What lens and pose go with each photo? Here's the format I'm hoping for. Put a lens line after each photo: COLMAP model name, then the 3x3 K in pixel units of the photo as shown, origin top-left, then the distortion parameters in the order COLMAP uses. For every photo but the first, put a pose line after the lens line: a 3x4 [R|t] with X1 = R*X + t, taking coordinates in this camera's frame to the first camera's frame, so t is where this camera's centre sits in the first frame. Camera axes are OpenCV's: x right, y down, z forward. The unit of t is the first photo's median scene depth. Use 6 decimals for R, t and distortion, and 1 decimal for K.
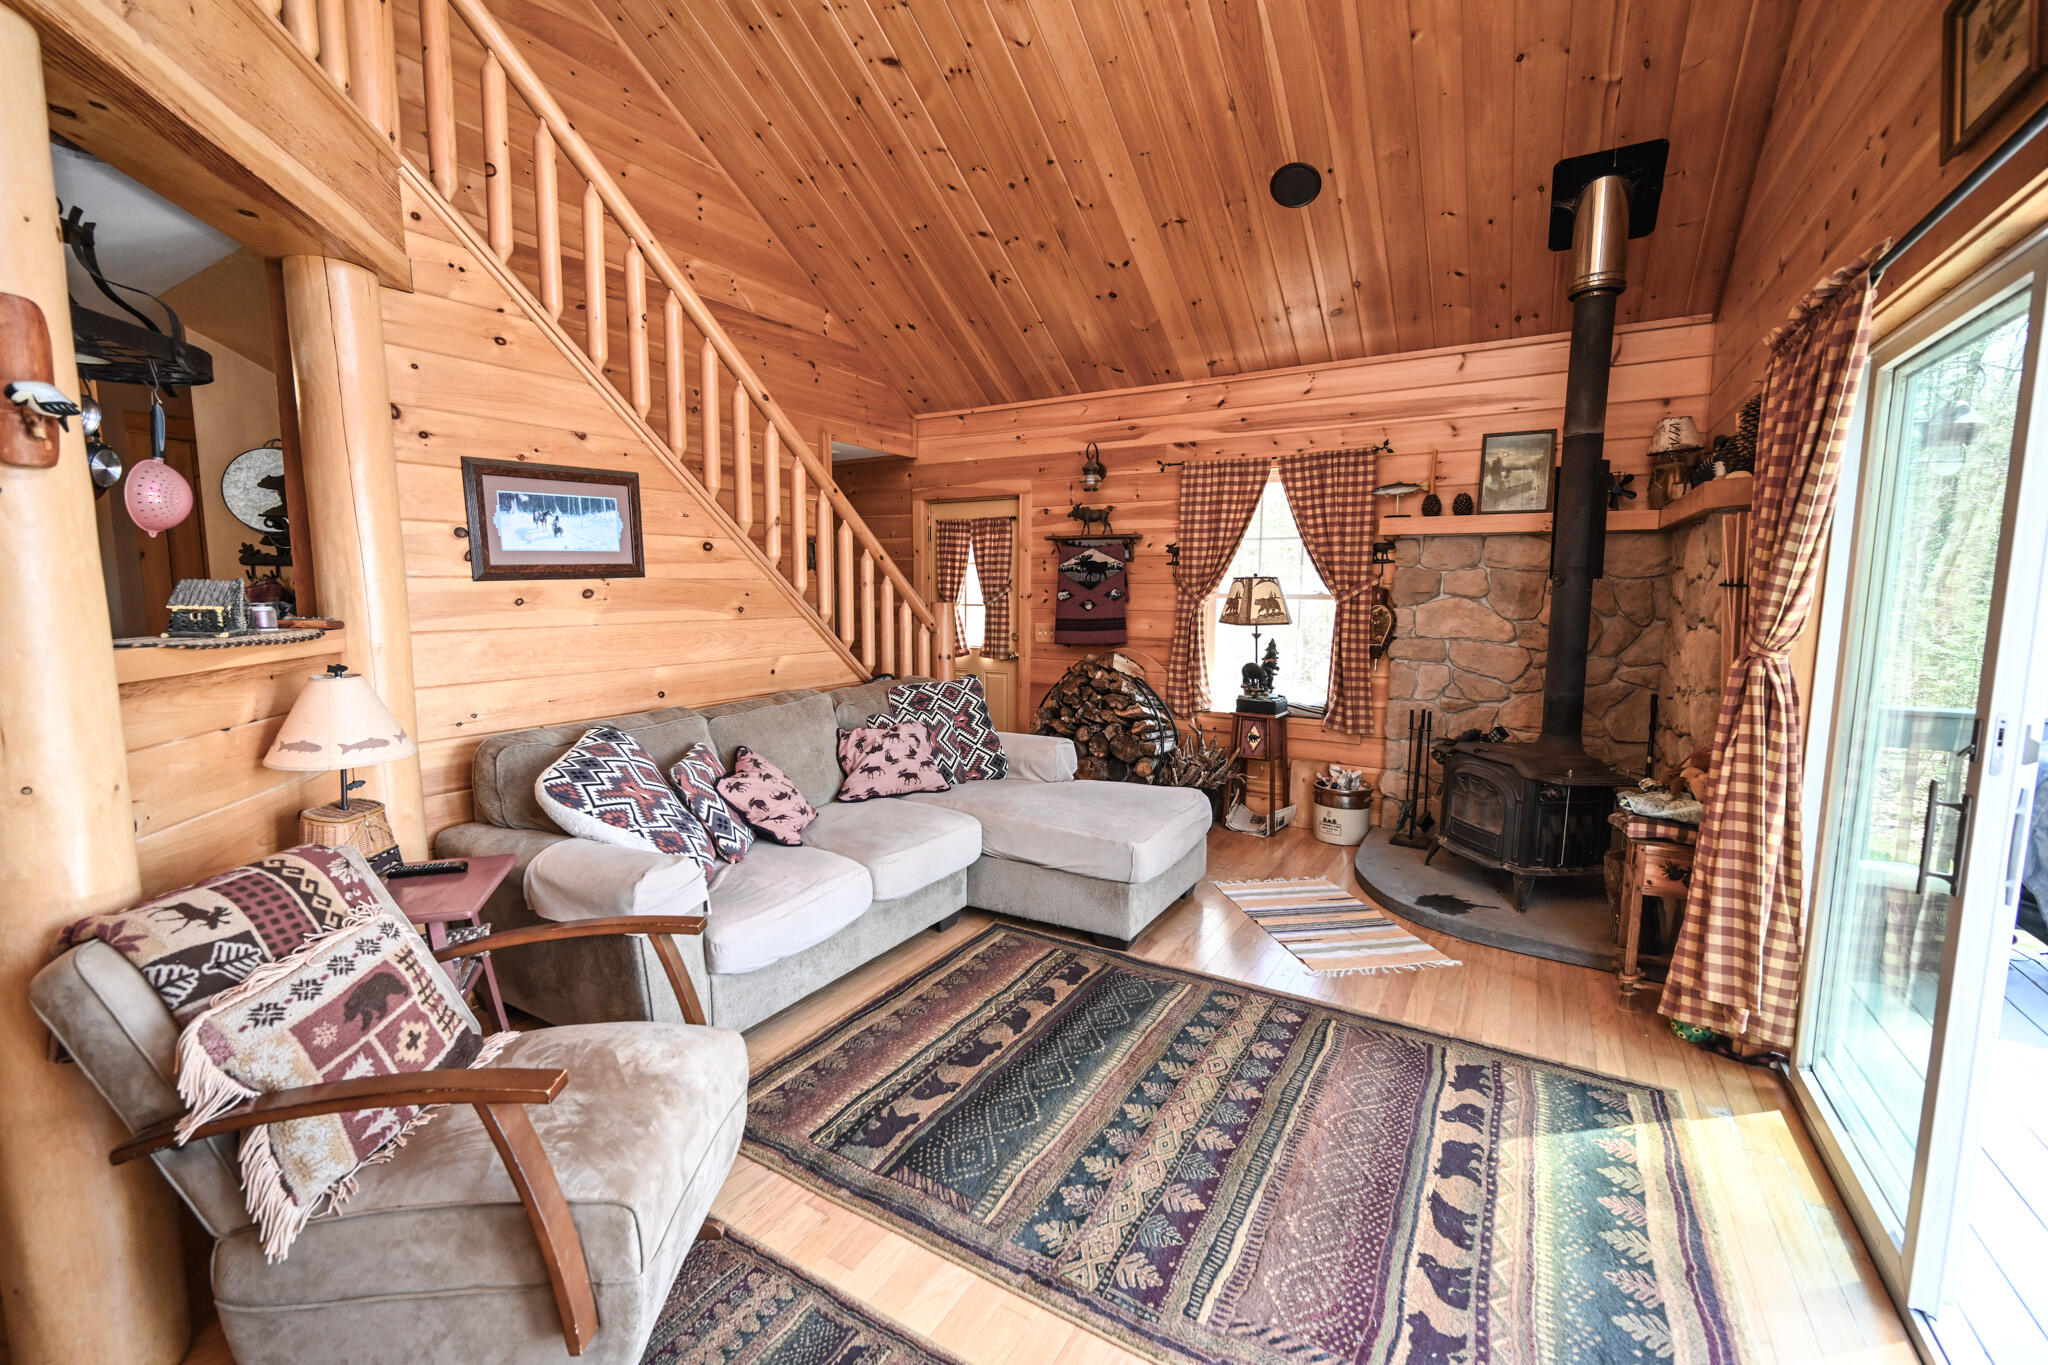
lens RADIAL K [[831.6, 0, 1021.9], [0, 831.6, 680.8], [0, 0, 1]] dist [-0.000289, -0.000013]
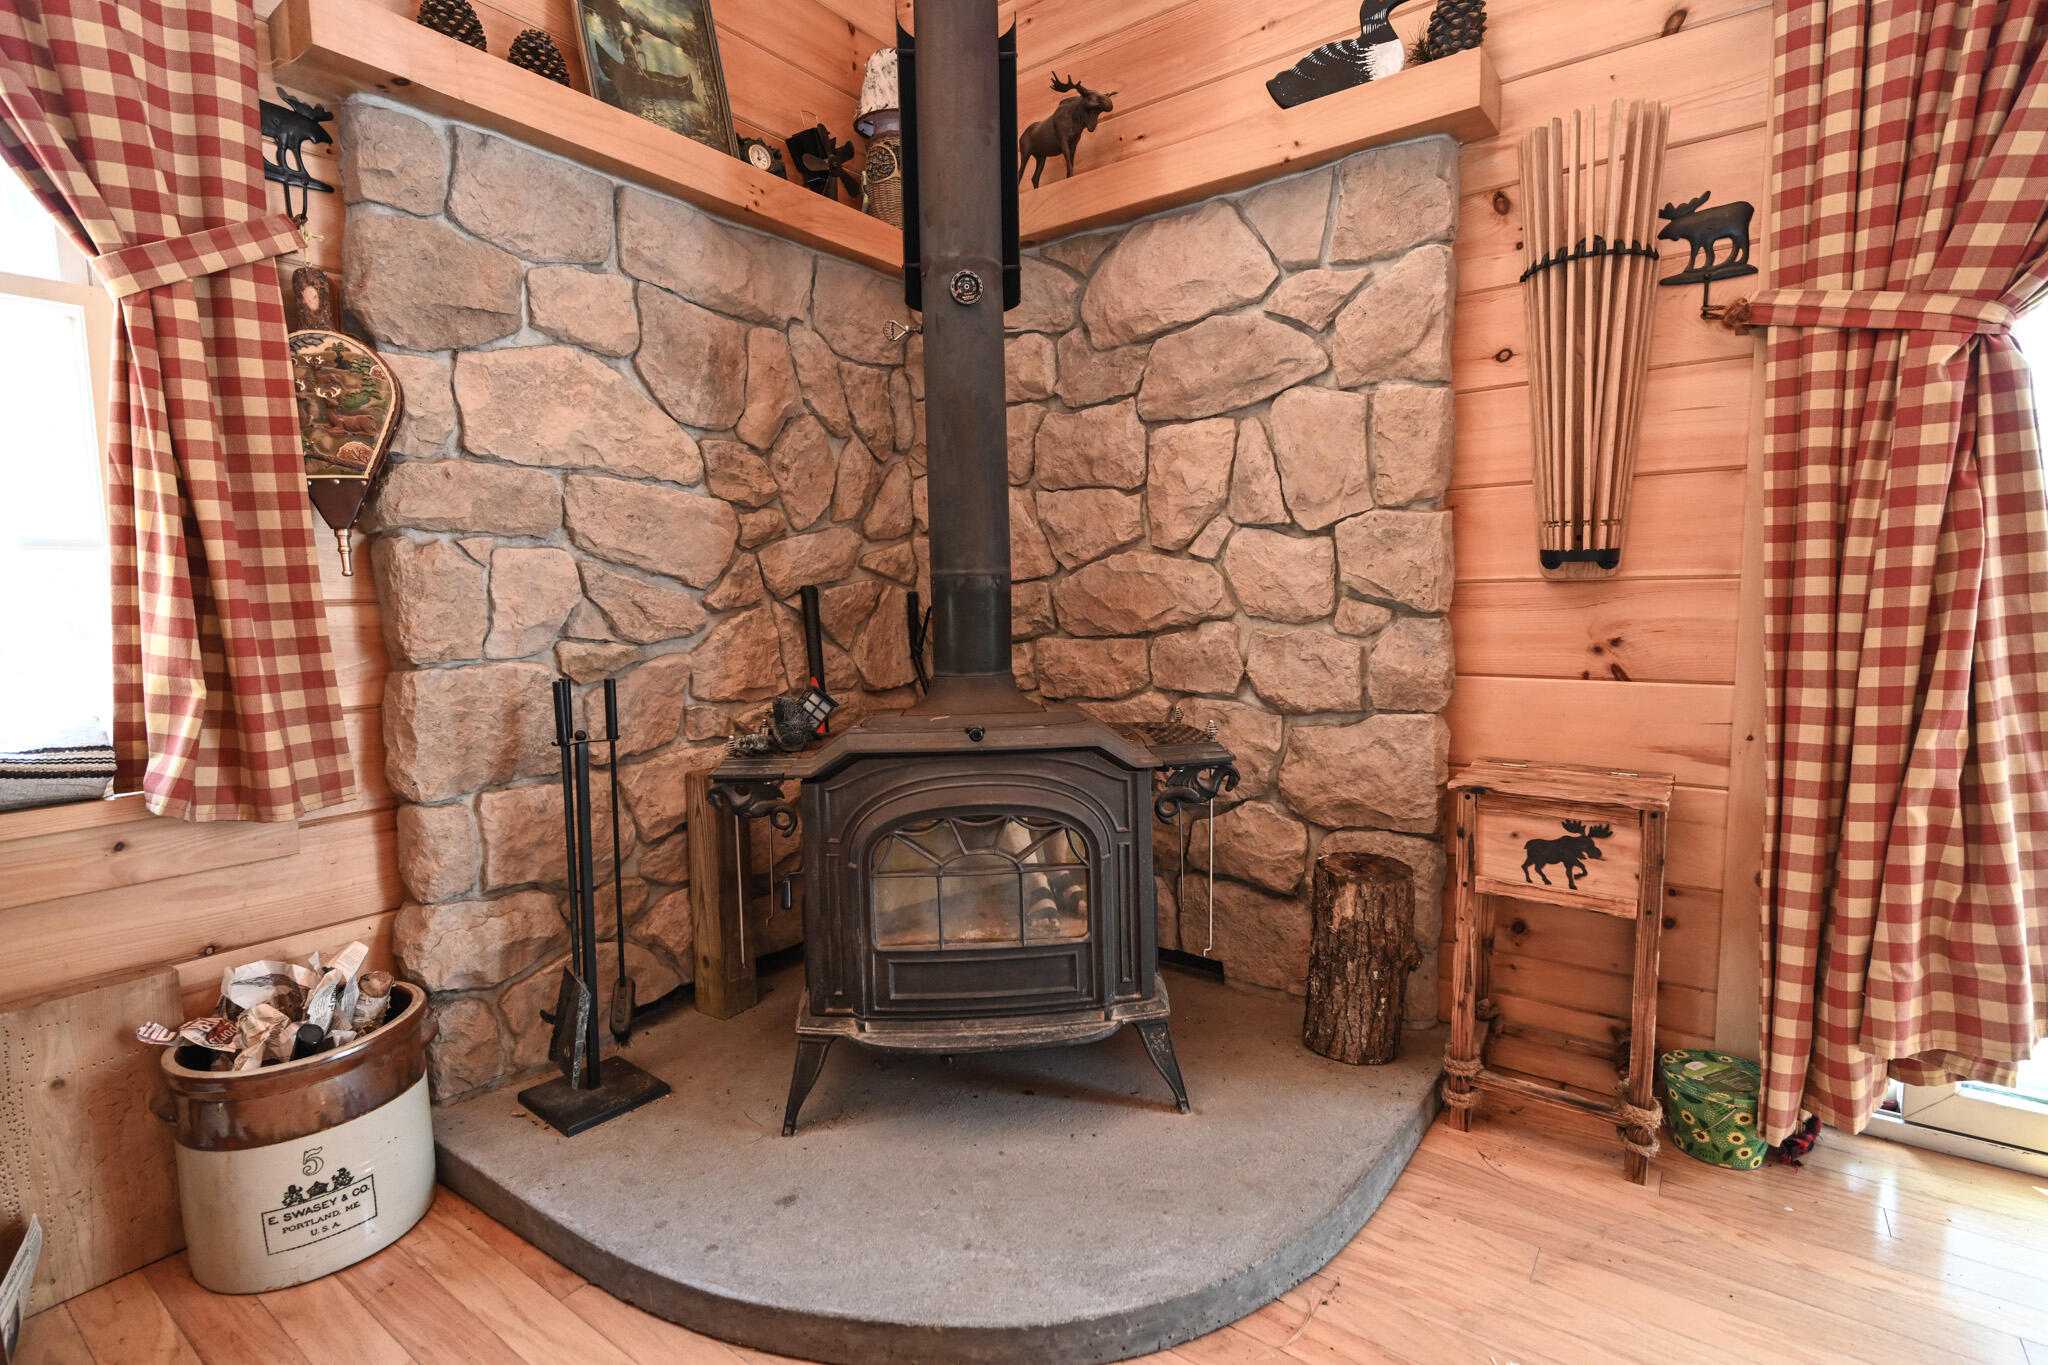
lens RADIAL K [[983.6, 0, 1026.2], [0, 983.6, 689.7], [0, 0, 1]] dist [-0.002095, 0.000044]
pose [[0.085332, -0.099255, 0.991396, 0.121334], [0.126870, 0.988008, 0.087996, 0.026598], [-0.988242, 0.118269, 0.096901, 0.769717]]
